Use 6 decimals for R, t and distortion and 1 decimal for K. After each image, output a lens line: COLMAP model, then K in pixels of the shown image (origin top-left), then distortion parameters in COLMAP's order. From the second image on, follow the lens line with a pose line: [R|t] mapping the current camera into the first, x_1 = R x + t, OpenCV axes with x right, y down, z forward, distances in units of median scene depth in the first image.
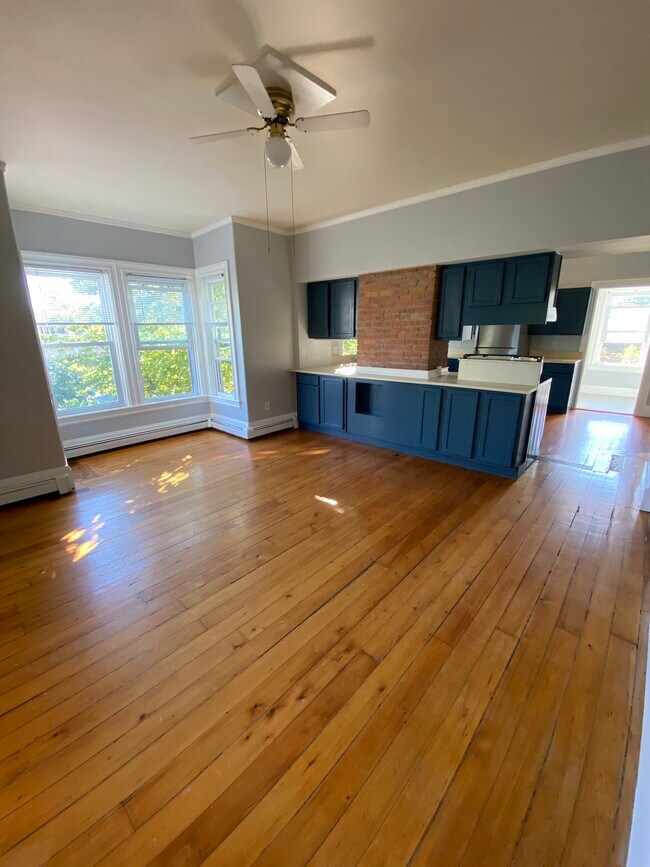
lens RADIAL K [[345.3, 0, 324.6], [0, 345.3, 436.7], [0, 0, 1]] dist [0.031747, -0.028686]
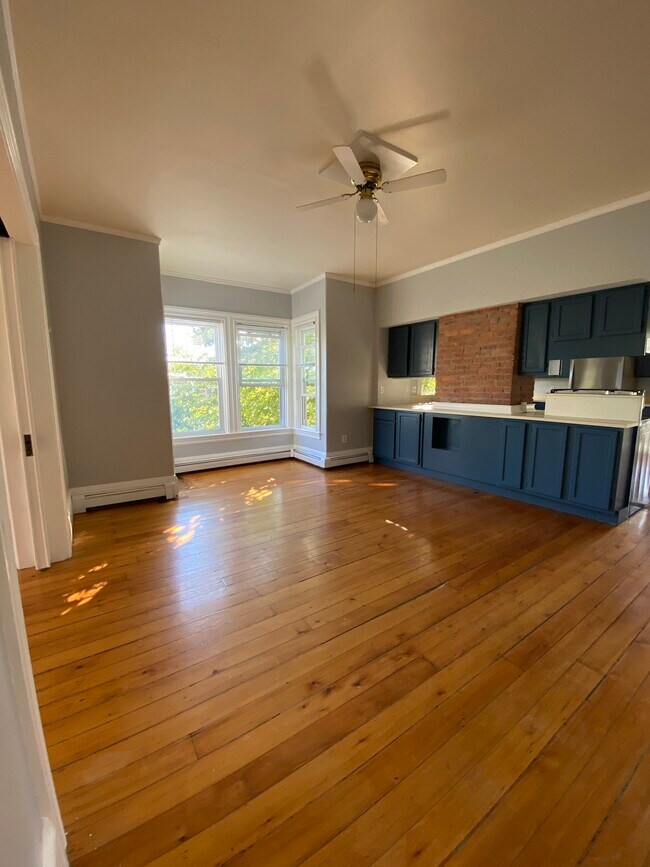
lens RADIAL K [[345.3, 0, 324.6], [0, 345.3, 436.7], [0, 0, 1]] dist [0.031747, -0.028686]
pose [[0.973289, 0.040704, -0.225945, 0.015356], [-0.072241, 0.988465, -0.133112, 0.065801], [0.217920, 0.145879, 0.965003, -0.043753]]
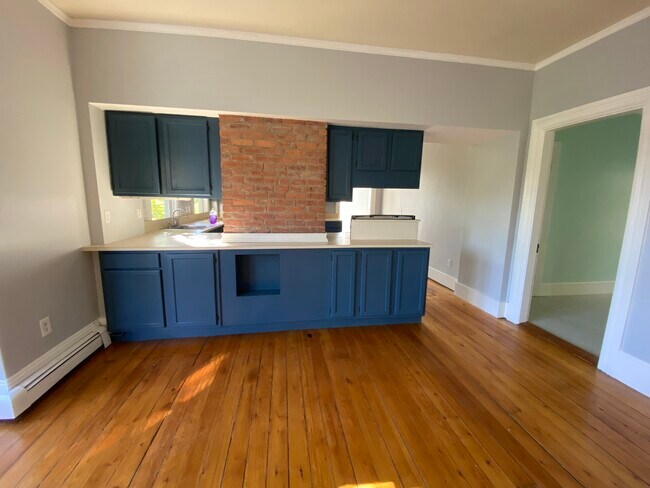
lens RADIAL K [[258.9, 0, 325.0], [0, 258.9, 244.0], [0, 0, 1]] dist [0.031747, -0.028686]
pose [[0.622039, -0.106816, 0.775666, -0.251010], [0.203464, 0.978671, -0.028394, -0.149250], [-0.756089, 0.175483, 0.630504, 0.595516]]
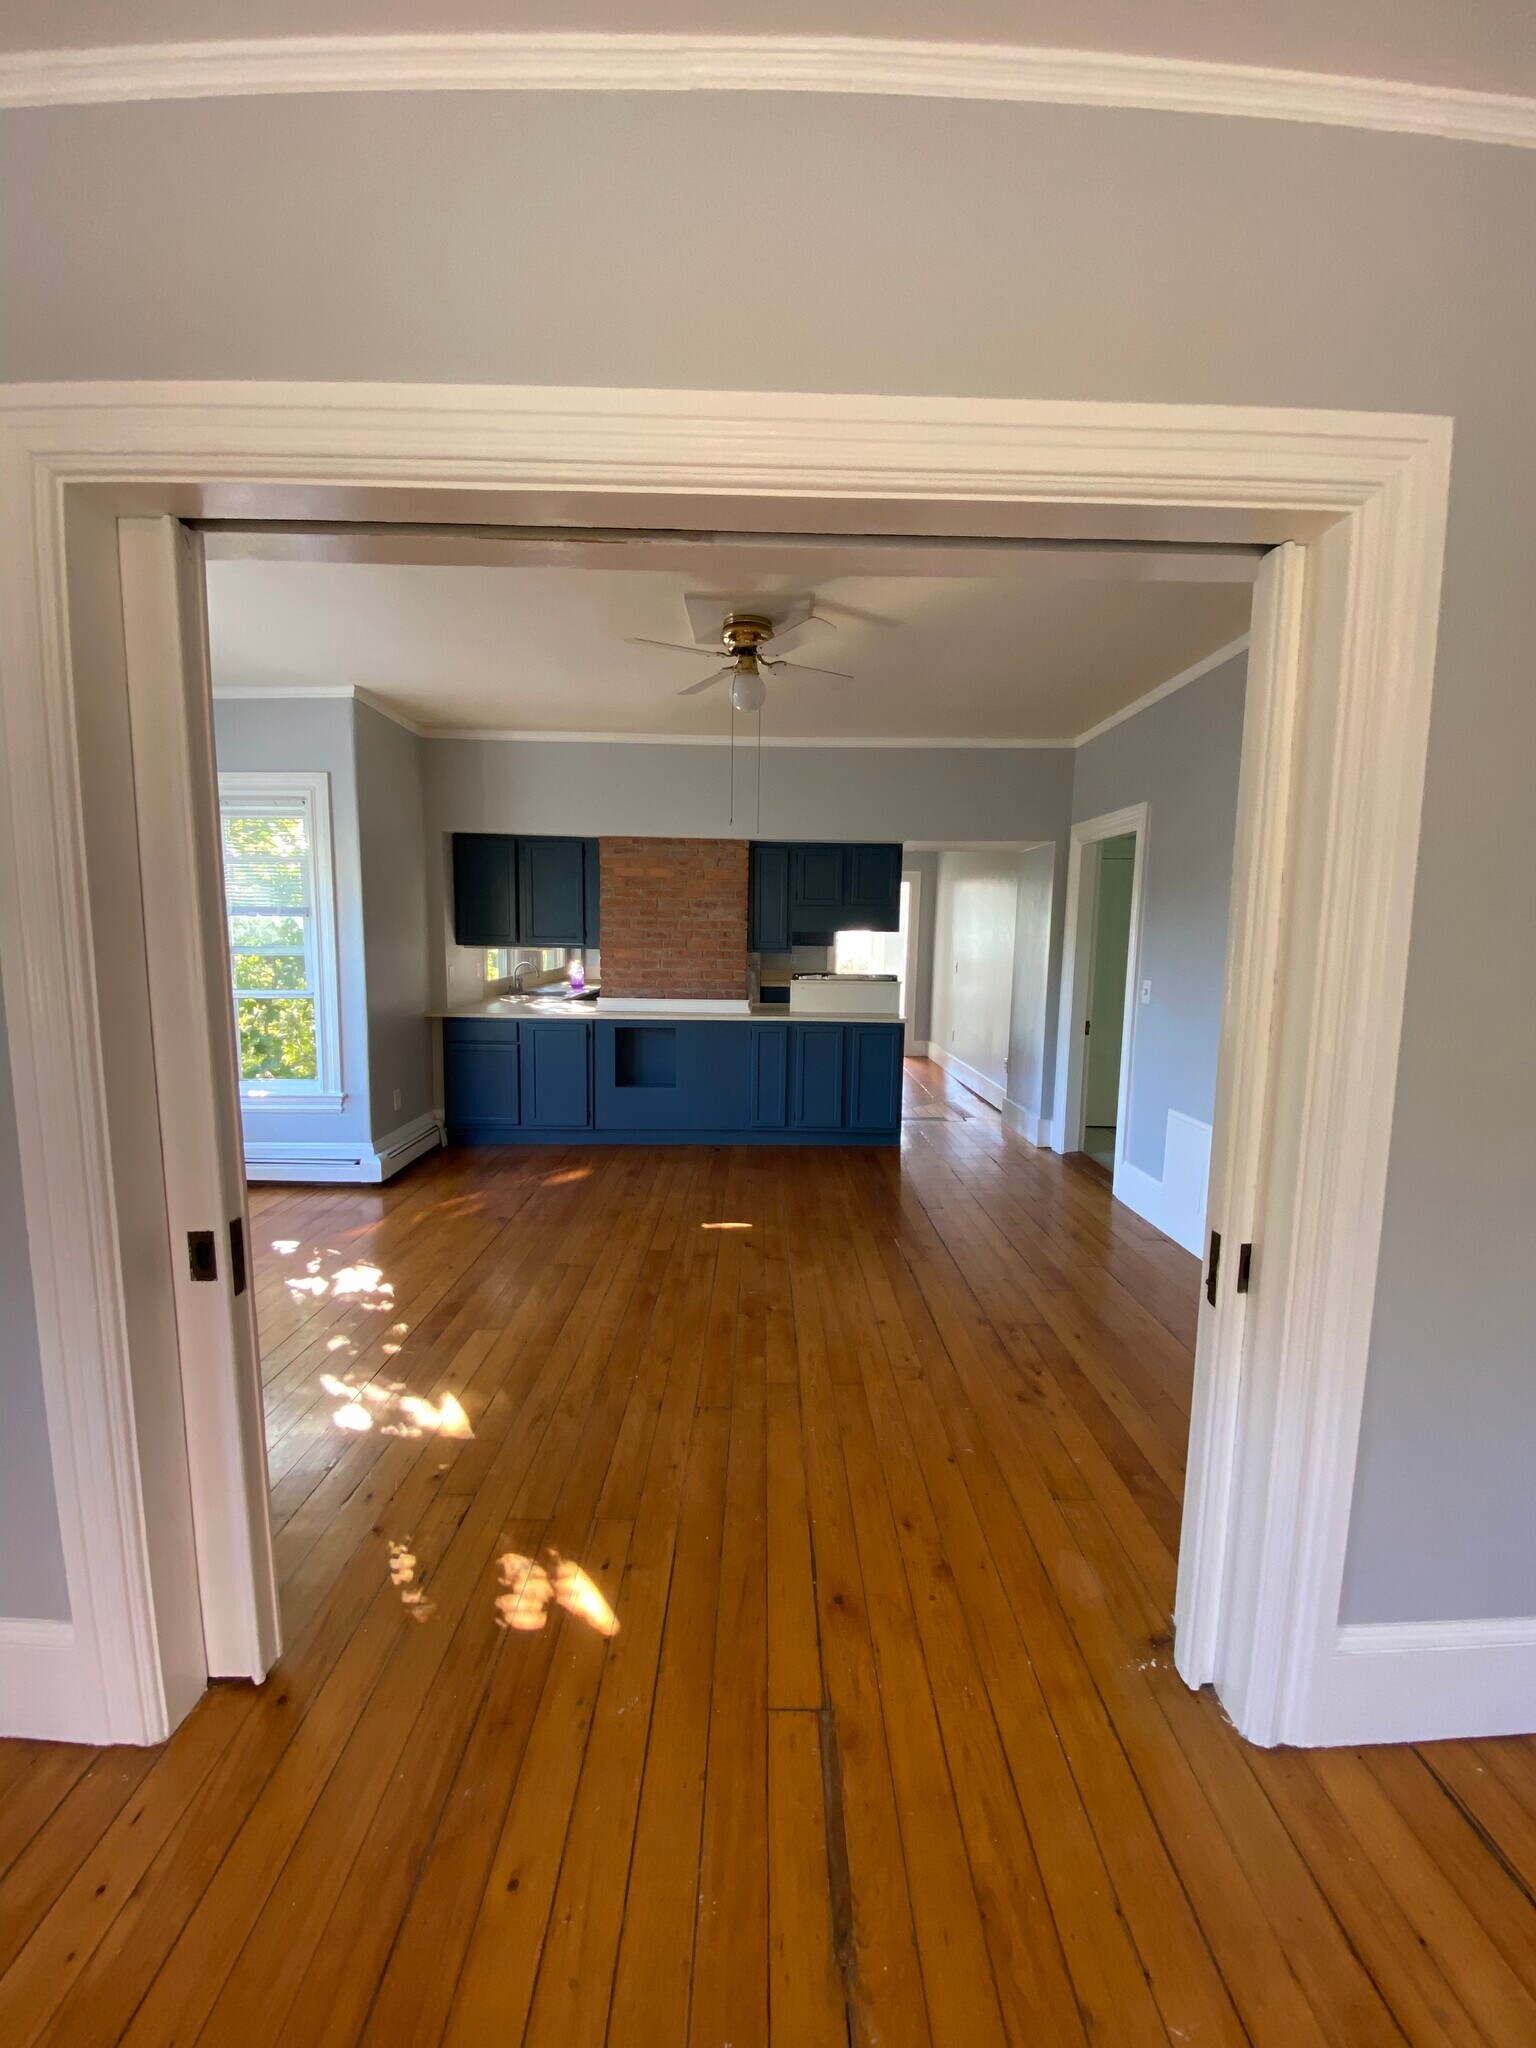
lens RADIAL K [[815.7, 0, 767.1], [0, 815.7, 1031.5], [0, 0, 1]] dist [0.031747, -0.028686]
pose [[0.729892, -0.061131, 0.680824, -0.685485], [0.176190, 0.979164, -0.100969, 0.015447], [-0.660466, 0.193650, 0.725455, -0.057865]]
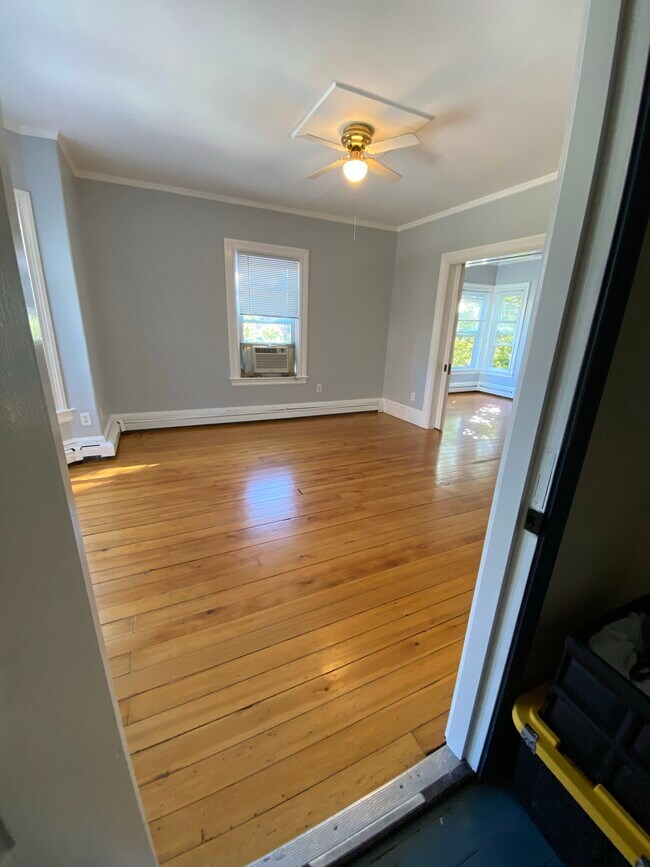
lens RADIAL K [[345.3, 0, 324.6], [0, 345.3, 436.7], [0, 0, 1]] dist [0.031747, -0.028686]
pose [[0.924532, 0.152580, -0.349228, -0.549920], [-0.147221, 0.988211, 0.042011, 0.288135], [0.351521, 0.012573, 0.936096, -0.890637]]
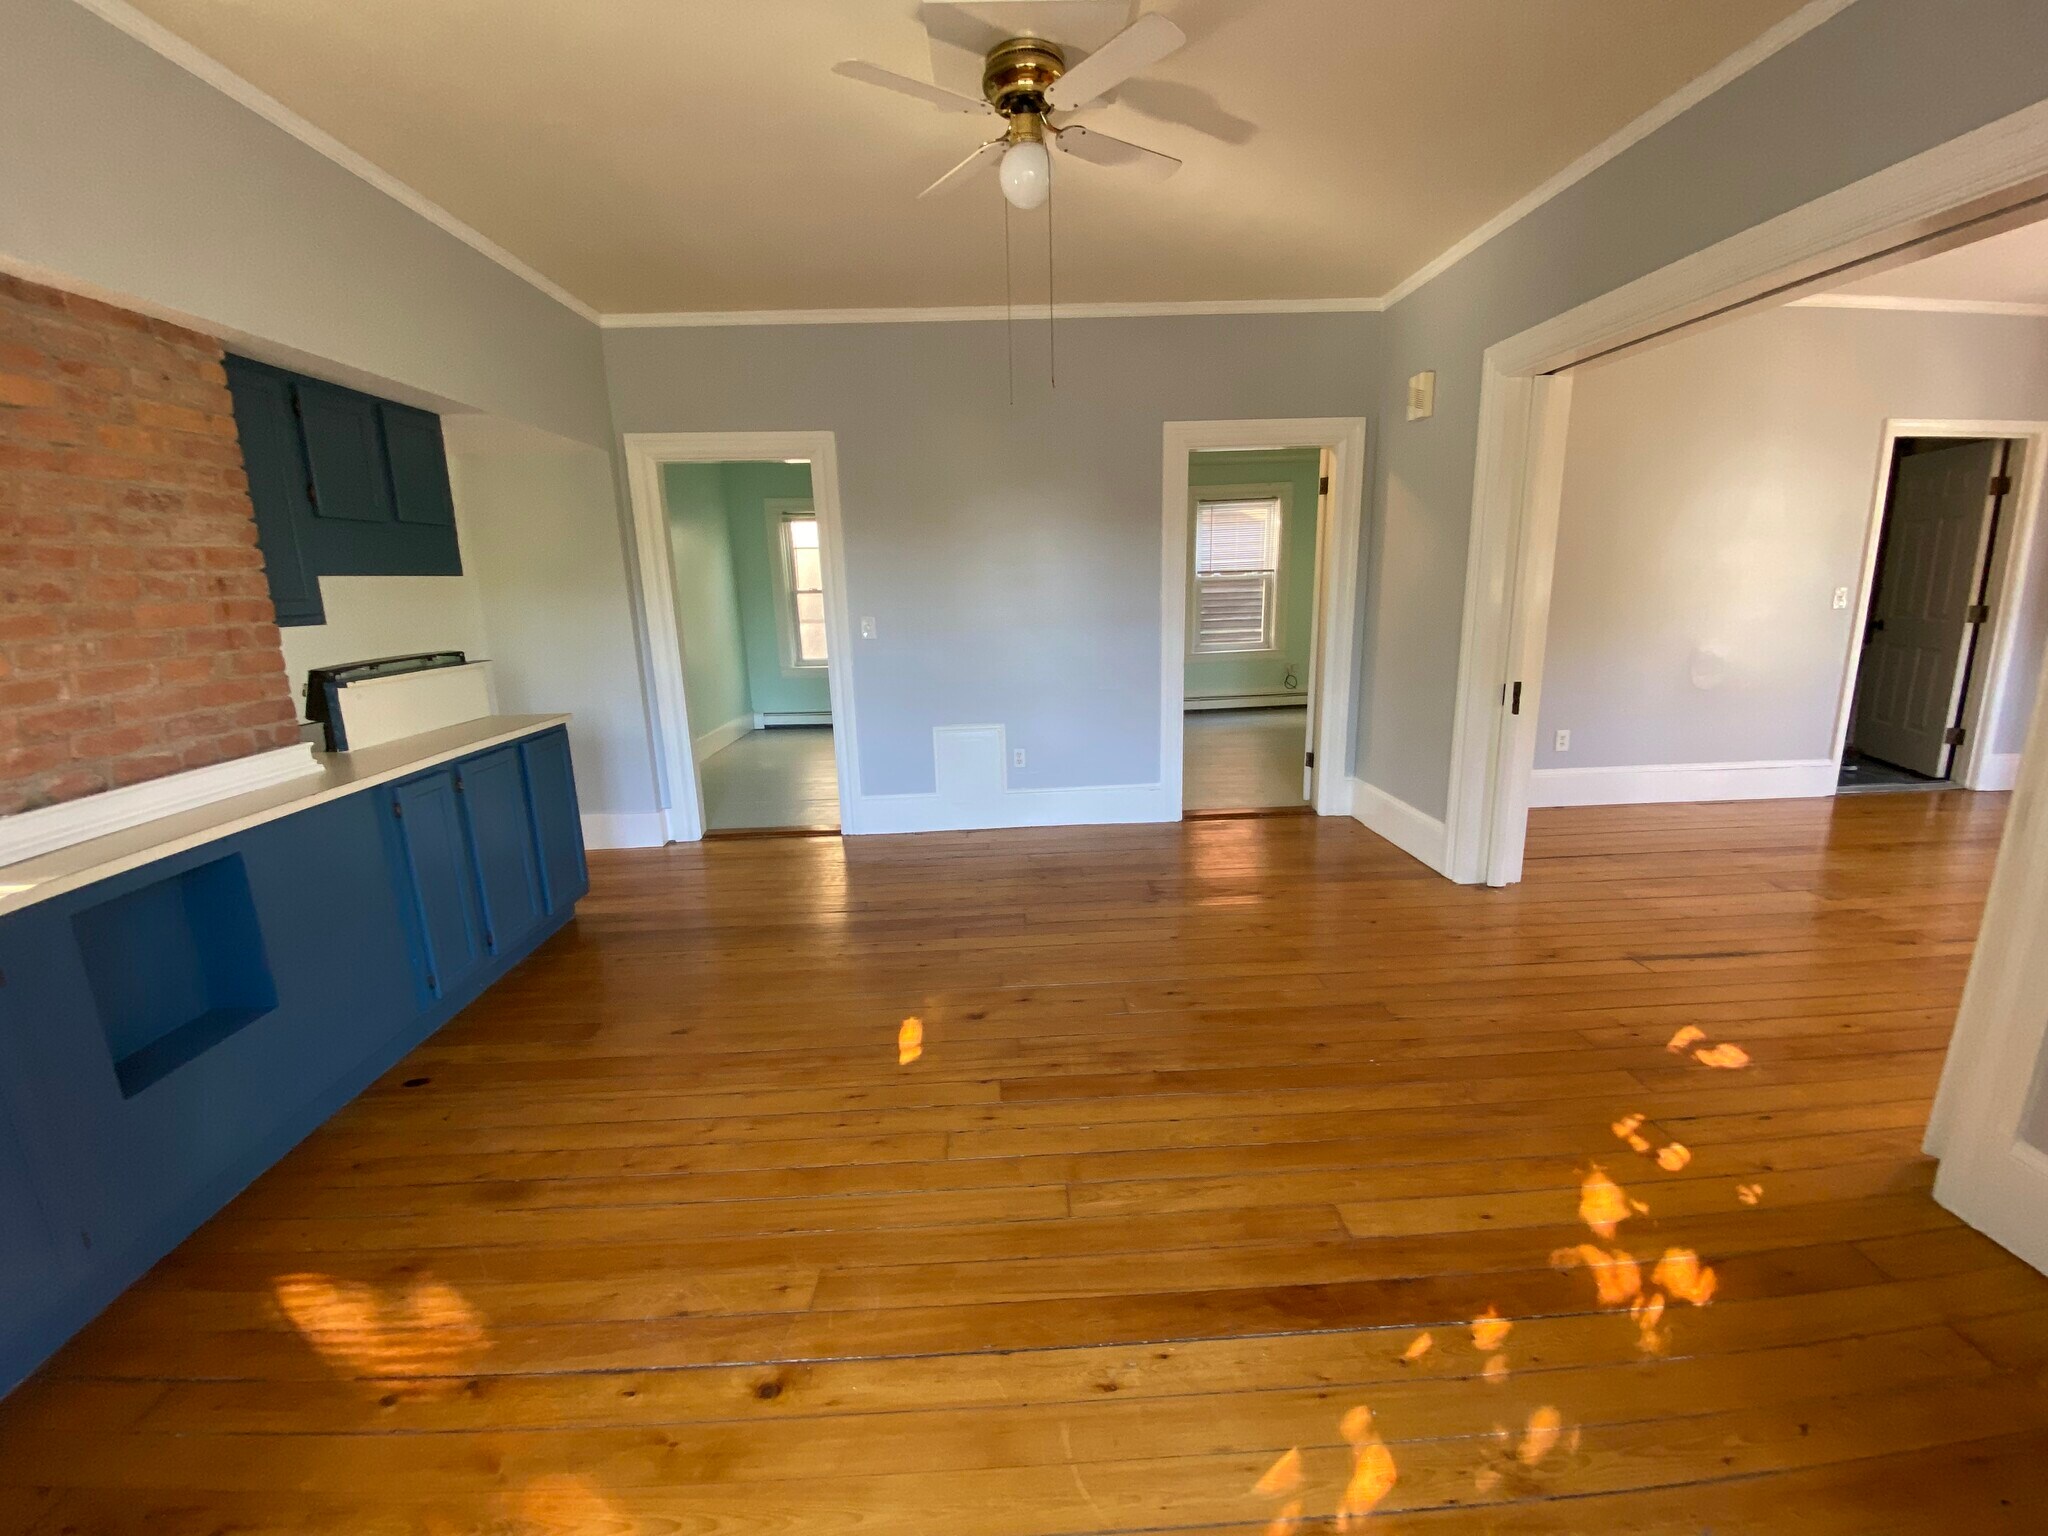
lens RADIAL K [[829.8, 0, 1027.1], [0, 829.8, 760.3], [0, 0, 1]] dist [0.021262, -0.021538]
pose [[-0.708840, -0.118744, 0.695303, -0.528553], [0.239848, 0.886418, 0.395900, -0.306324], [-0.663339, 0.447397, -0.599848, 1.063453]]
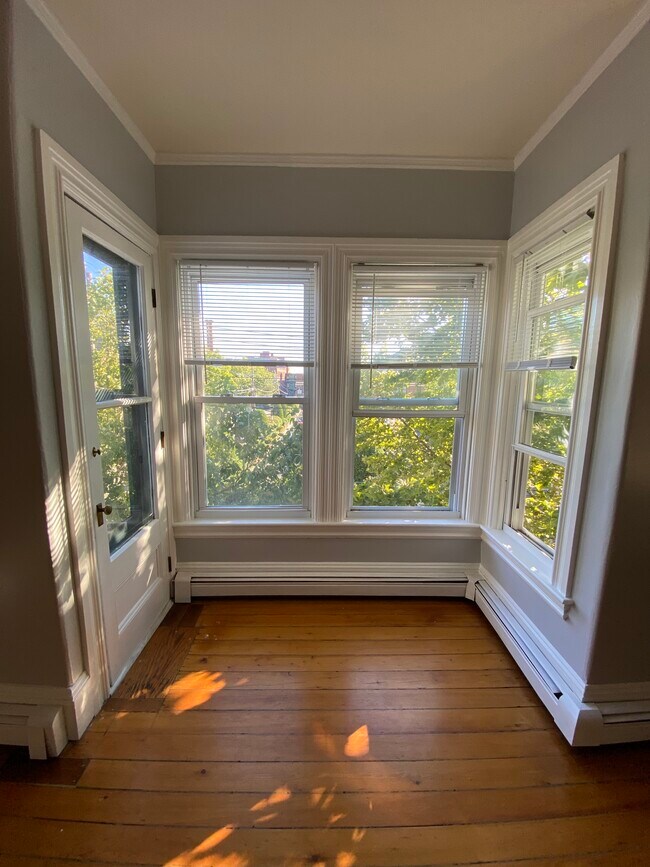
lens RADIAL K [[351.3, 0, 327.7], [0, 351.3, 436.1], [0, 0, 1]] dist [0.021262, -0.021538]
pose [[0.687726, 0.133290, -0.713630, -0.239431], [-0.231561, 0.971930, -0.041622, -0.233111], [0.688050, 0.193873, 0.699286, 0.766149]]
